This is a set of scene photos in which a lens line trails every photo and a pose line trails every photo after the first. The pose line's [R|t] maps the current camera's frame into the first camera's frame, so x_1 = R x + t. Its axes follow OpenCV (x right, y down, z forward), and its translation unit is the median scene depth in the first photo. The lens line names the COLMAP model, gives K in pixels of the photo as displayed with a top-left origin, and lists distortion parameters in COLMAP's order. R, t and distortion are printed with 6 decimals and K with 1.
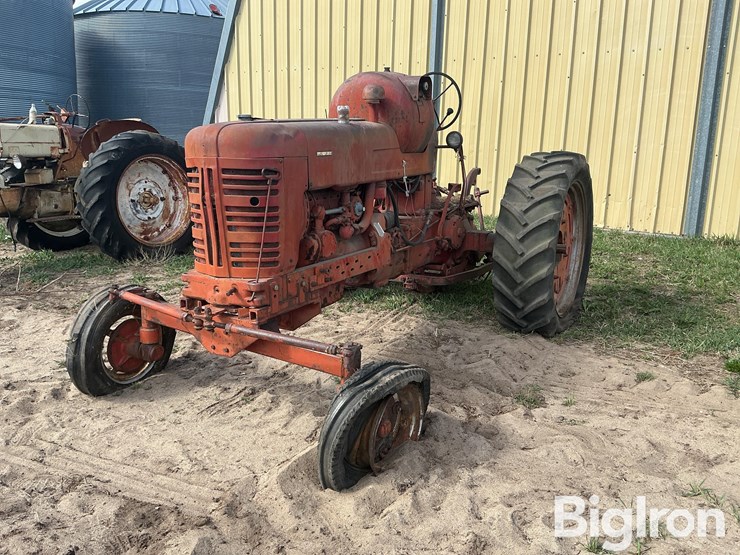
lens RADIAL K [[611.6, 0, 370.0], [0, 611.6, 277.5], [0, 0, 1]] dist [0.156696, -0.322214]
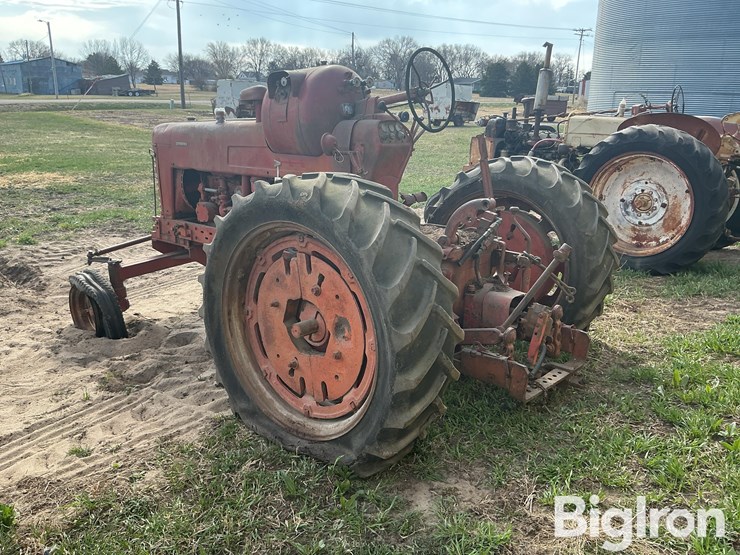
lens RADIAL K [[613.6, 0, 370.0], [0, 613.6, 280.9], [0, 0, 1]] dist [0.126032, -0.252128]
pose [[-0.169003, 0.254177, -0.952277, 0.986146], [-0.225987, 0.930442, 0.288456, -0.321316], [0.959358, 0.263952, -0.099807, 1.261567]]
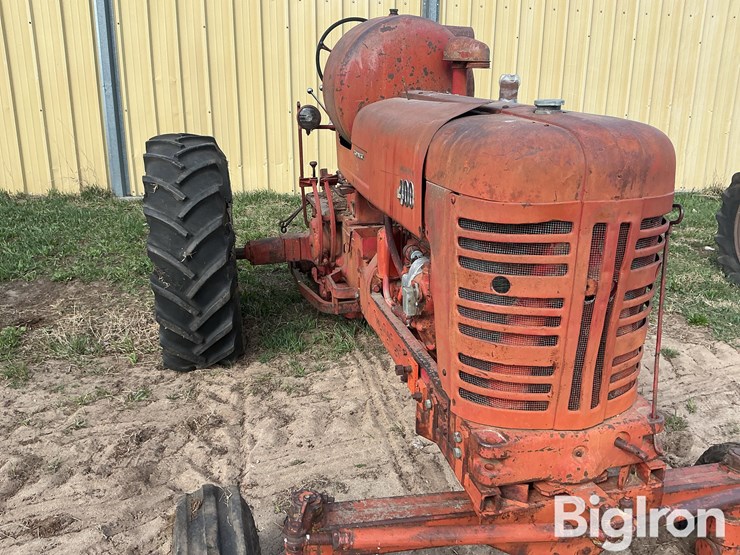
lens RADIAL K [[611.6, 0, 369.8], [0, 611.6, 280.4], [0, 0, 1]] dist [0.151707, -0.317388]
pose [[0.721526, -0.211923, 0.659158, -0.494294], [0.155667, 0.977286, 0.143808, -0.159127], [-0.674662, -0.001152, 0.738126, 0.539468]]
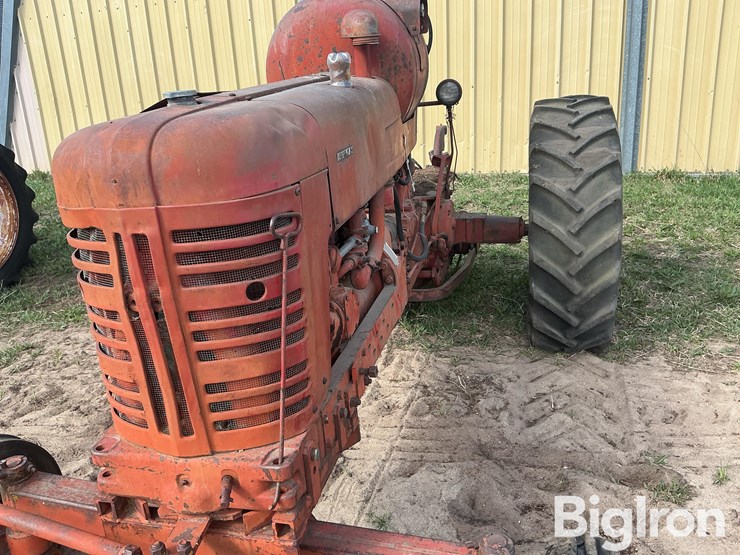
lens RADIAL K [[611.6, 0, 370.0], [0, 611.6, 277.5], [0, 0, 1]] dist [0.156696, -0.322214]
pose [[0.958023, -0.157792, 0.239363, -0.148144], [0.134900, 0.984814, 0.109283, -0.118408], [-0.252972, -0.072405, 0.964760, 0.385177]]
